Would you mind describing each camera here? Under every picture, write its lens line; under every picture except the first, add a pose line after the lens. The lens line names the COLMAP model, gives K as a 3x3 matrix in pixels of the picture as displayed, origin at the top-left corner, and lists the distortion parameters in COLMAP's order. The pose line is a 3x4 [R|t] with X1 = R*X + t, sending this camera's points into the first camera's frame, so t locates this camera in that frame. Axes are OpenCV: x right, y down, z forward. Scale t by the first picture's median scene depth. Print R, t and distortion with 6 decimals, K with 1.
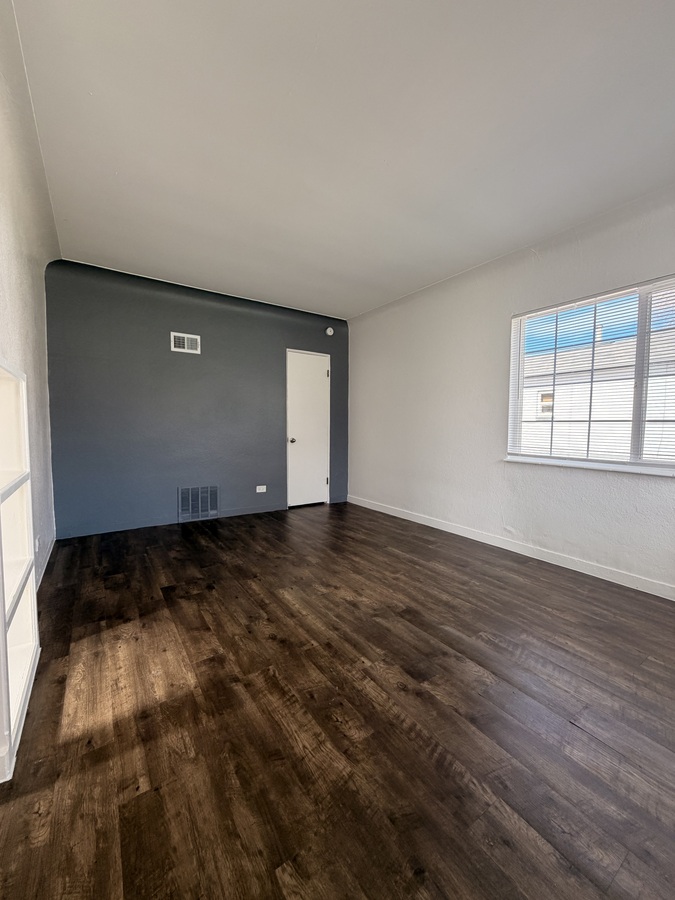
lens RADIAL K [[357.6, 0, 337.3], [0, 357.6, 448.8], [0, 0, 1]] dist [-0.000127, 0.000604]
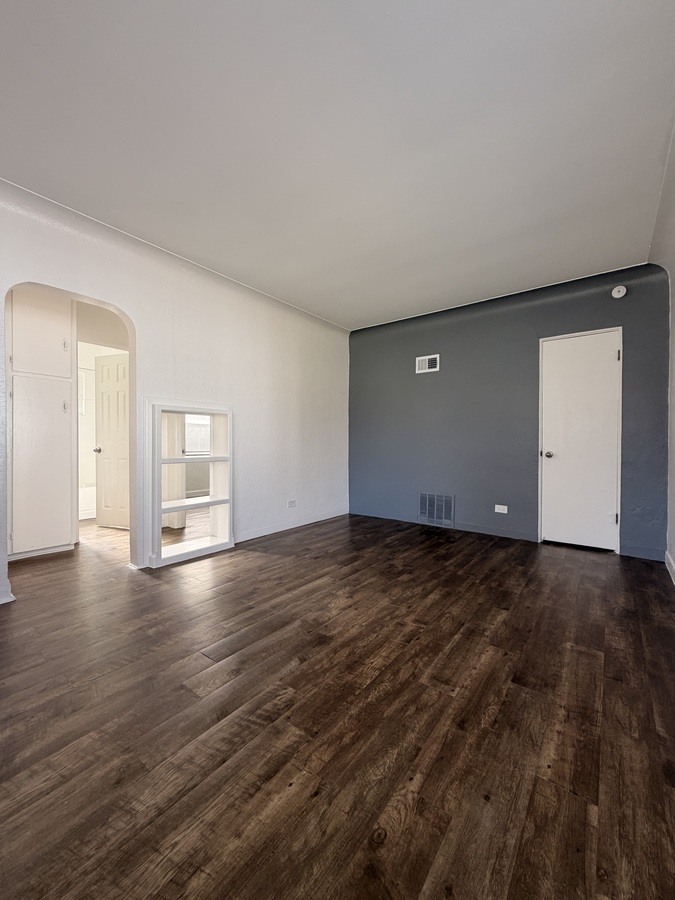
lens RADIAL K [[357.6, 0, 337.3], [0, 357.6, 448.8], [0, 0, 1]] dist [-0.000127, 0.000604]
pose [[0.314126, 0.006980, -0.949356, 1.060815], [-0.059696, 0.998139, -0.012413, 0.002517], [0.947503, 0.060572, 0.313959, 0.750735]]
